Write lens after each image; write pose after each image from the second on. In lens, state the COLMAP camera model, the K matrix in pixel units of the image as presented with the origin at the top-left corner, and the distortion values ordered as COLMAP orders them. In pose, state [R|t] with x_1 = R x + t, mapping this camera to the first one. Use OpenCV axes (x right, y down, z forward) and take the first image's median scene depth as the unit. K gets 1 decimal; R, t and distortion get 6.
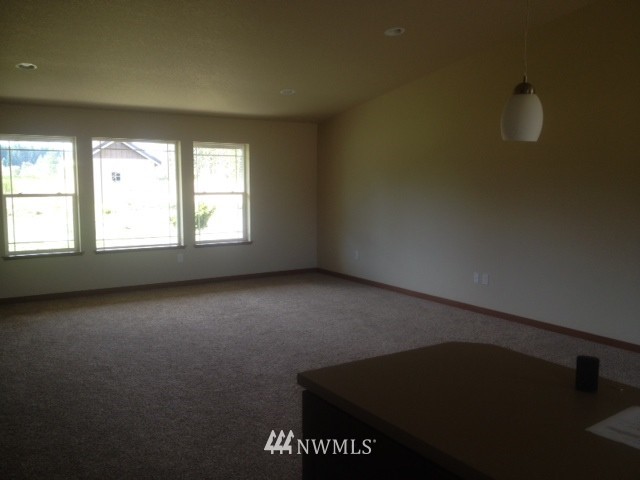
lens RADIAL K [[643.4, 0, 320.0], [0, 643.4, 240.0], [0, 0, 1]] dist [0.014197, 0.015168]
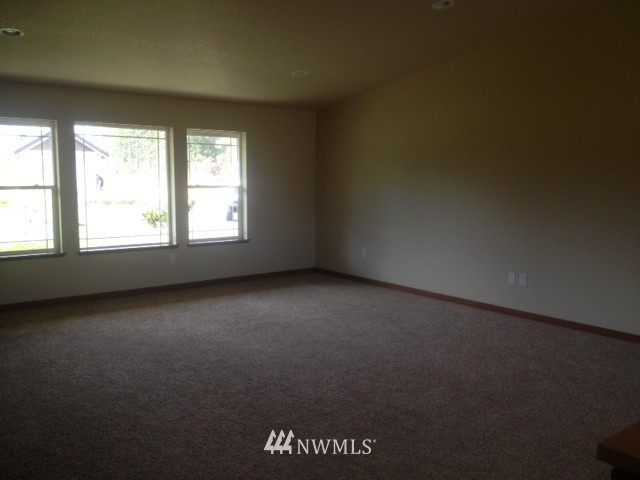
lens RADIAL K [[643.4, 0, 320.0], [0, 643.4, 240.0], [0, 0, 1]] dist [0.014197, 0.015168]
pose [[0.995234, -0.005277, 0.097375, -0.109341], [0.004606, 0.999964, 0.007123, -0.003617], [-0.097409, -0.006640, 0.995222, 0.099194]]
